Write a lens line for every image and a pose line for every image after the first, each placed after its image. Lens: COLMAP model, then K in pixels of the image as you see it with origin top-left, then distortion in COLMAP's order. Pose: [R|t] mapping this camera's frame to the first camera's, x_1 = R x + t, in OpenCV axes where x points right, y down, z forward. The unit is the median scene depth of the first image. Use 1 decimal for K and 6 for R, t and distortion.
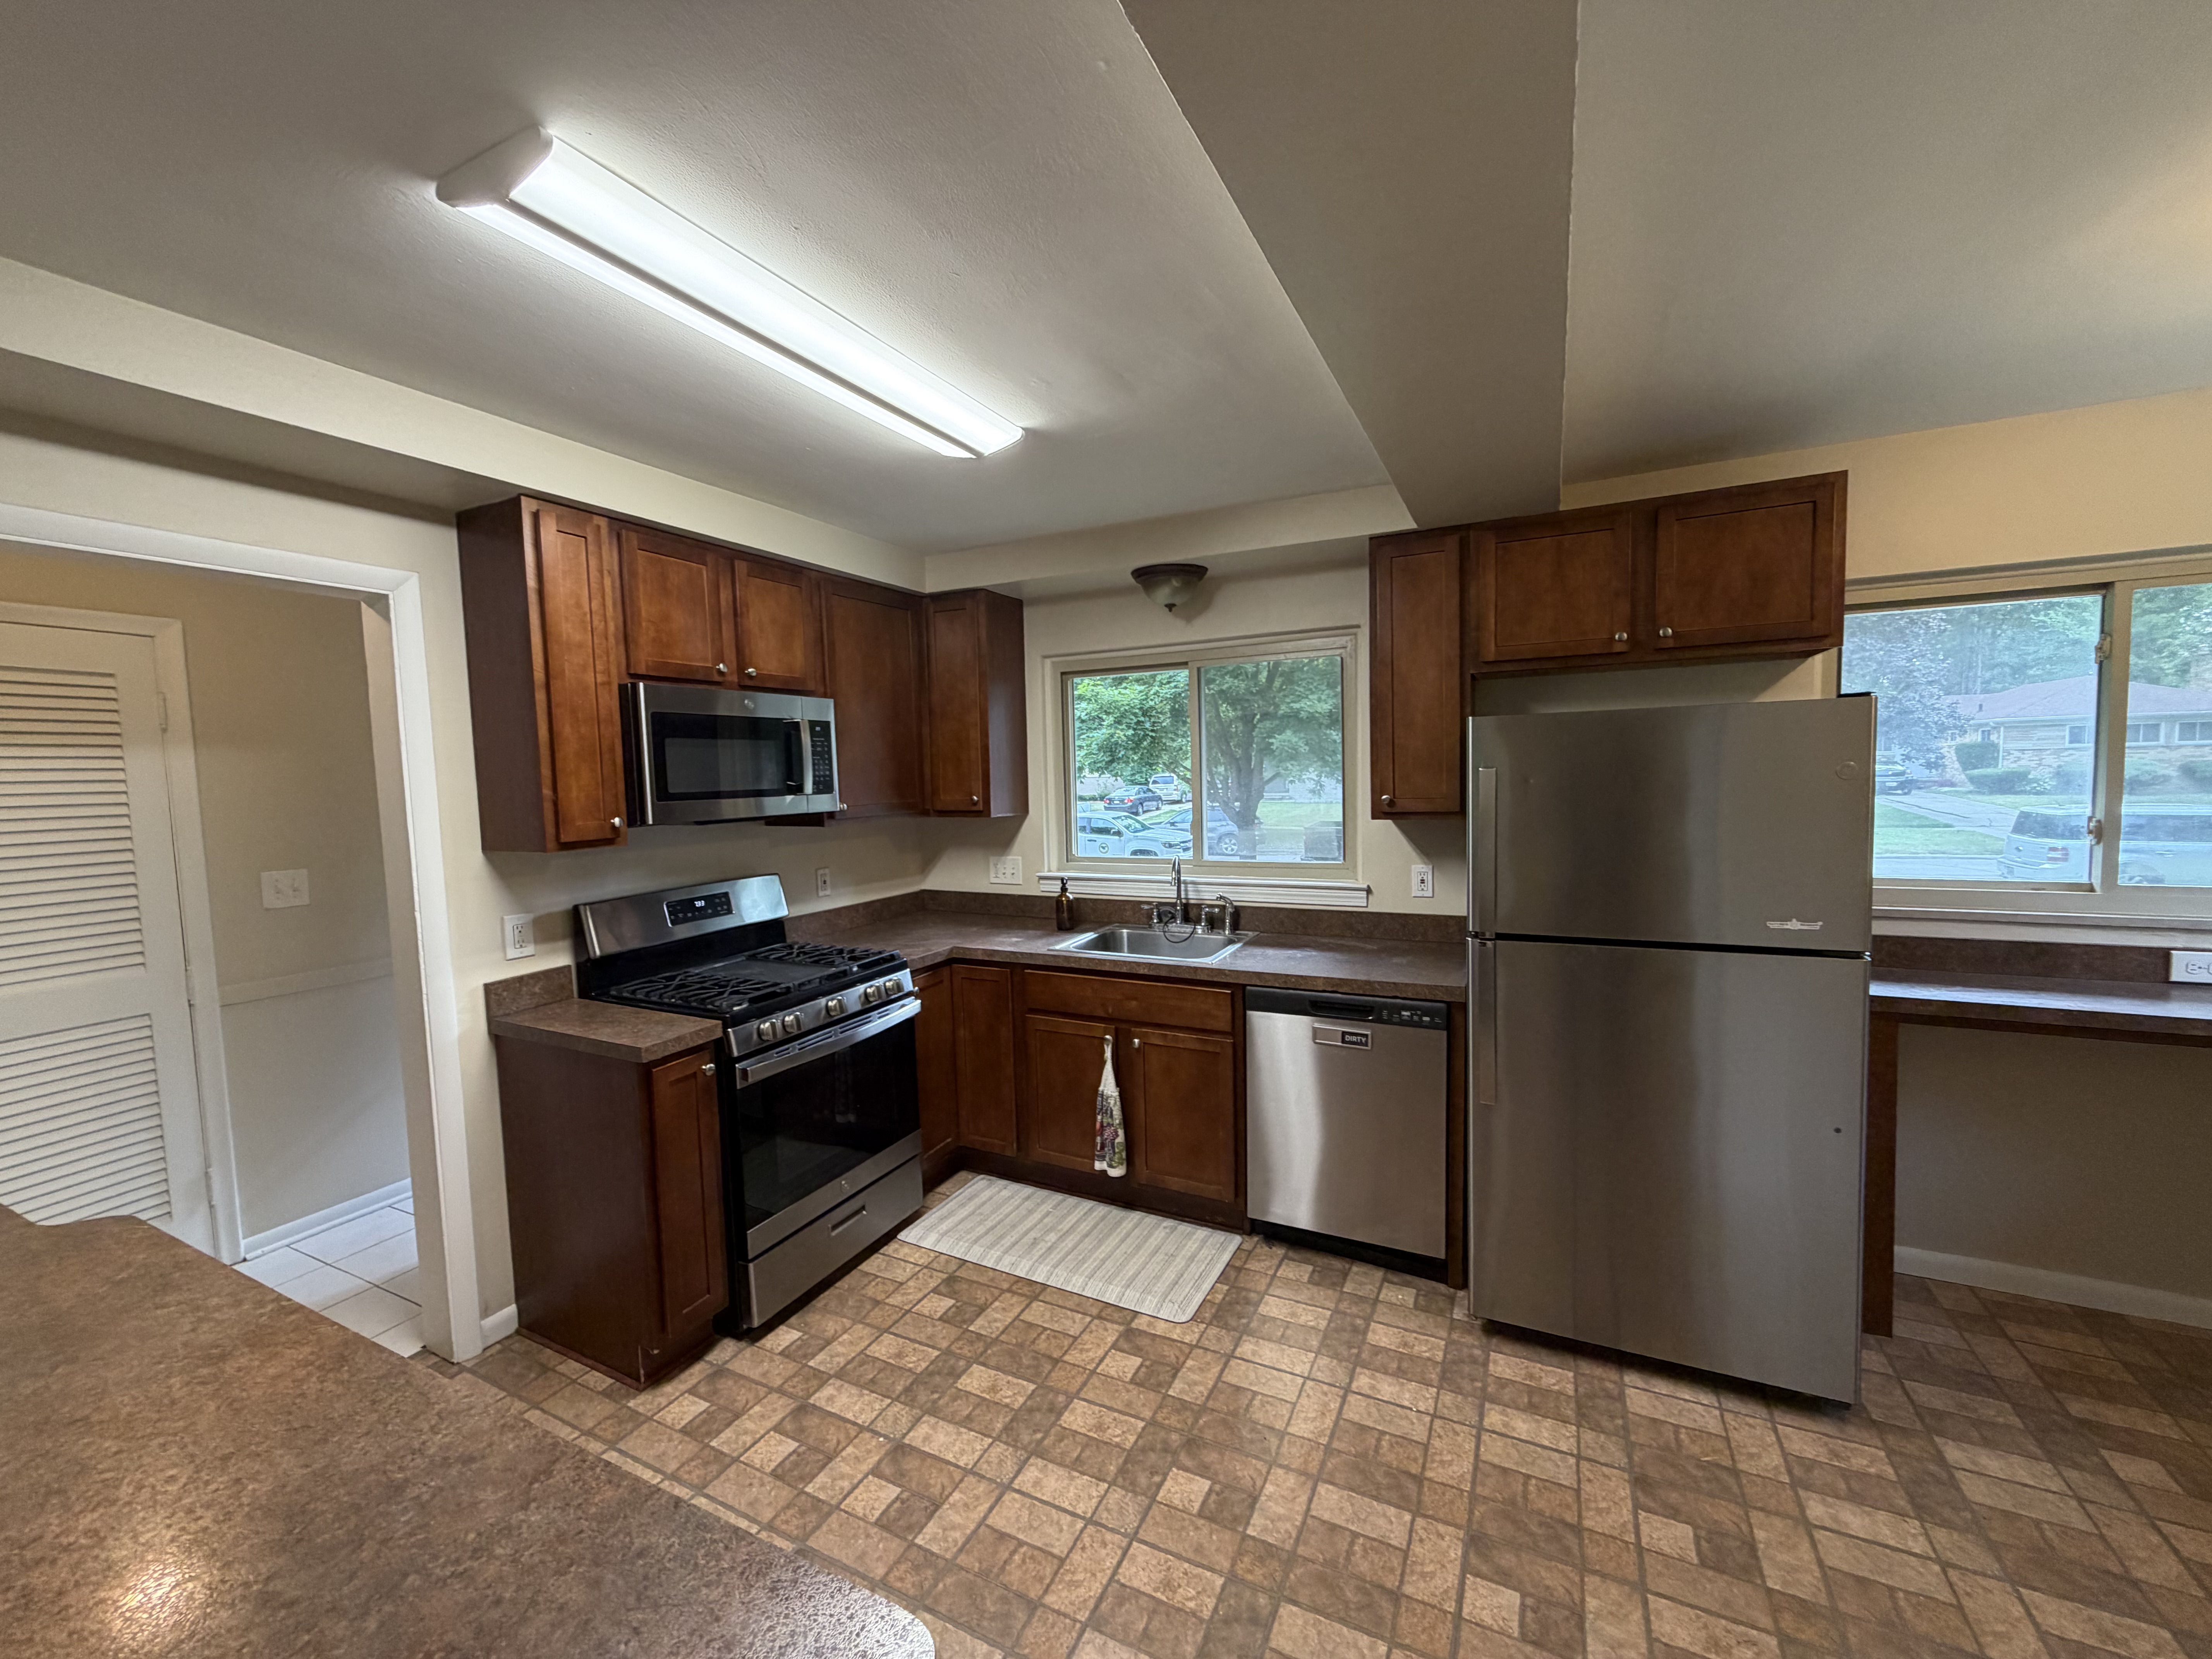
lens RADIAL K [[880.1, 0, 1099.9], [0, 880.1, 831.1], [0, 0, 1]] dist [-0.000486, 0.000745]
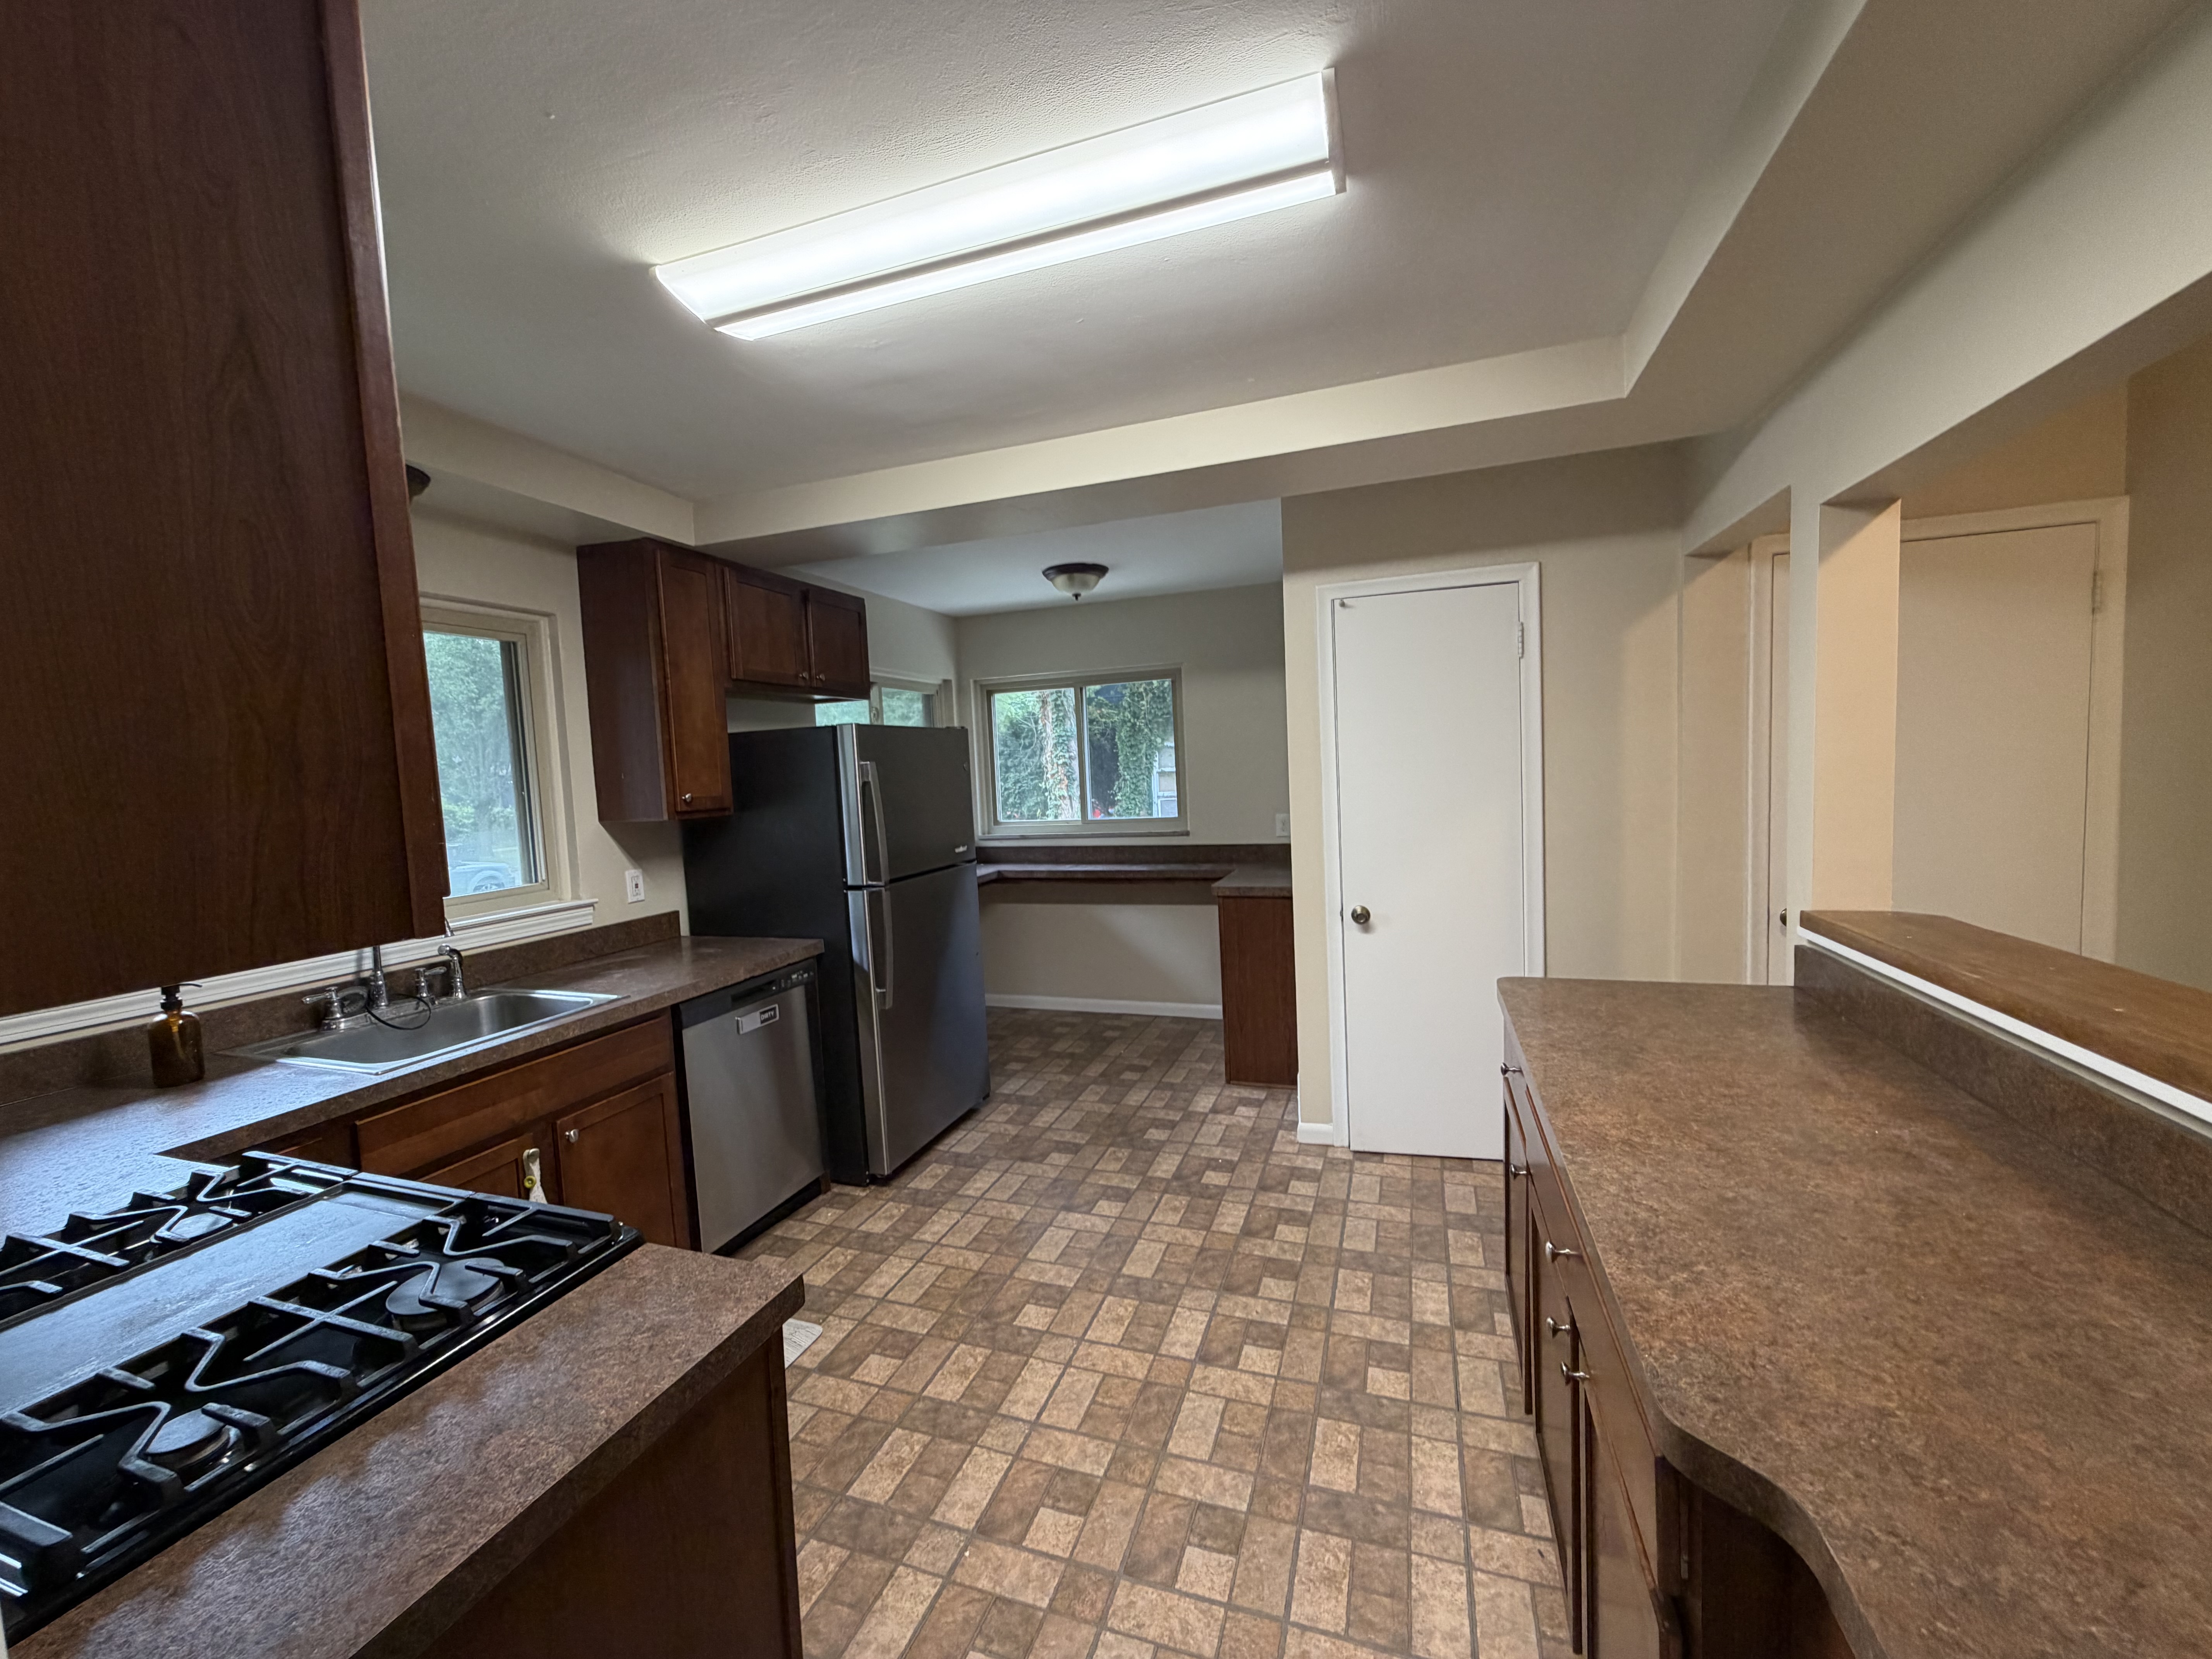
lens RADIAL K [[880.1, 0, 1099.4], [0, 880.1, 831.0], [0, 0, 1]] dist [-0.000486, 0.000745]
pose [[-0.132408, -0.039369, 0.990413, -1.102390], [0.110398, 0.992408, 0.054208, -0.001993], [-0.985028, 0.116517, -0.127057, 0.957023]]
